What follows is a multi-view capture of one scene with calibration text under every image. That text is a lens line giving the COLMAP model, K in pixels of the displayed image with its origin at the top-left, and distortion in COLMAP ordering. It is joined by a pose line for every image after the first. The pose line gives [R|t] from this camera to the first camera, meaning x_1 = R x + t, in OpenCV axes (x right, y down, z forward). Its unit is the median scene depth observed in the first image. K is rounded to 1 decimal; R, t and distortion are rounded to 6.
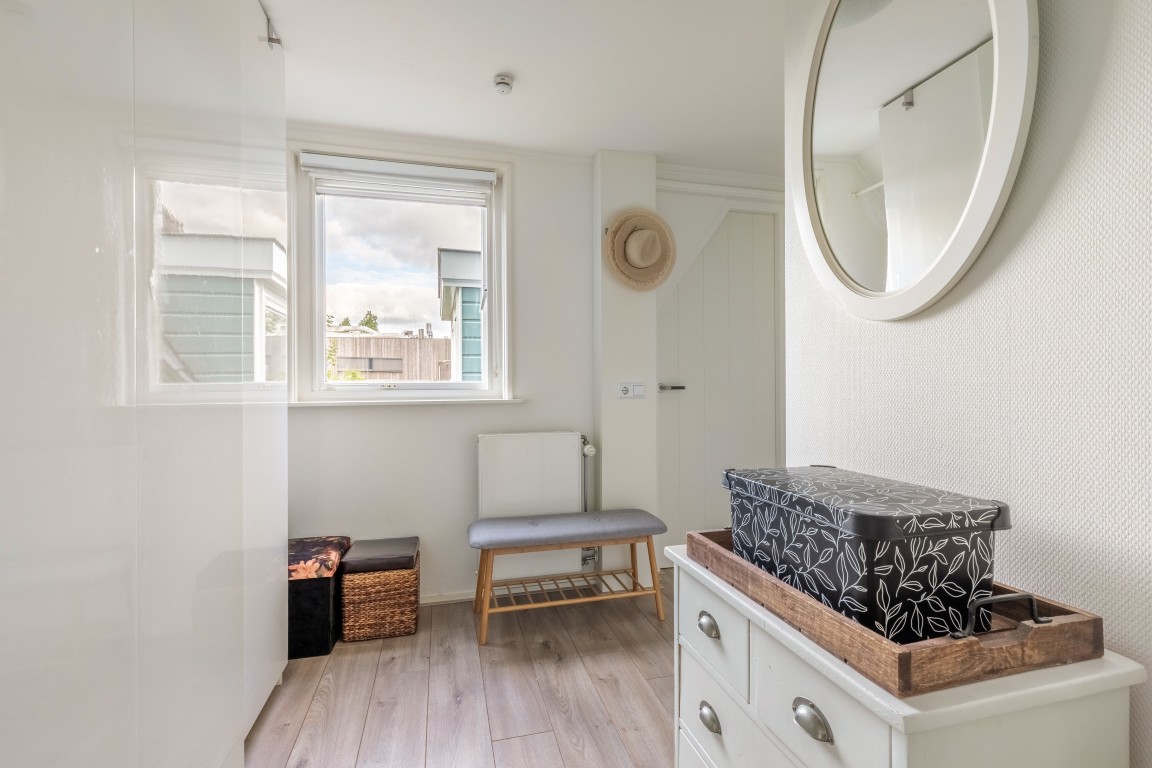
lens RADIAL K [[511.9, 0, 576.0], [0, 511.9, 384.0], [0, 0, 1]] dist [-0.001483, -0.000032]
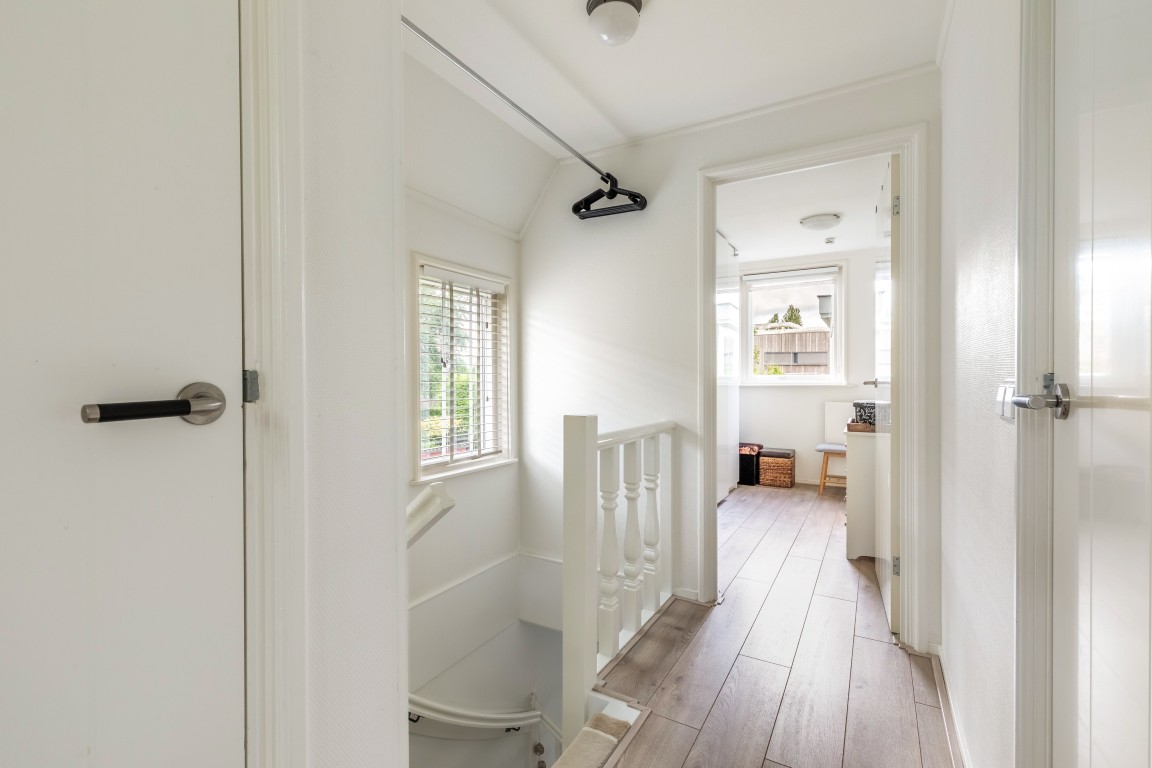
lens RADIAL K [[511.9, 0, 576.0], [0, 511.9, 384.0], [0, 0, 1]] dist [-0.001483, -0.000032]
pose [[0.703661, 0.006871, -0.710503, 0.589413], [0.002382, 0.999925, 0.012030, 0.002417], [0.710532, -0.010157, 0.703592, -1.190880]]
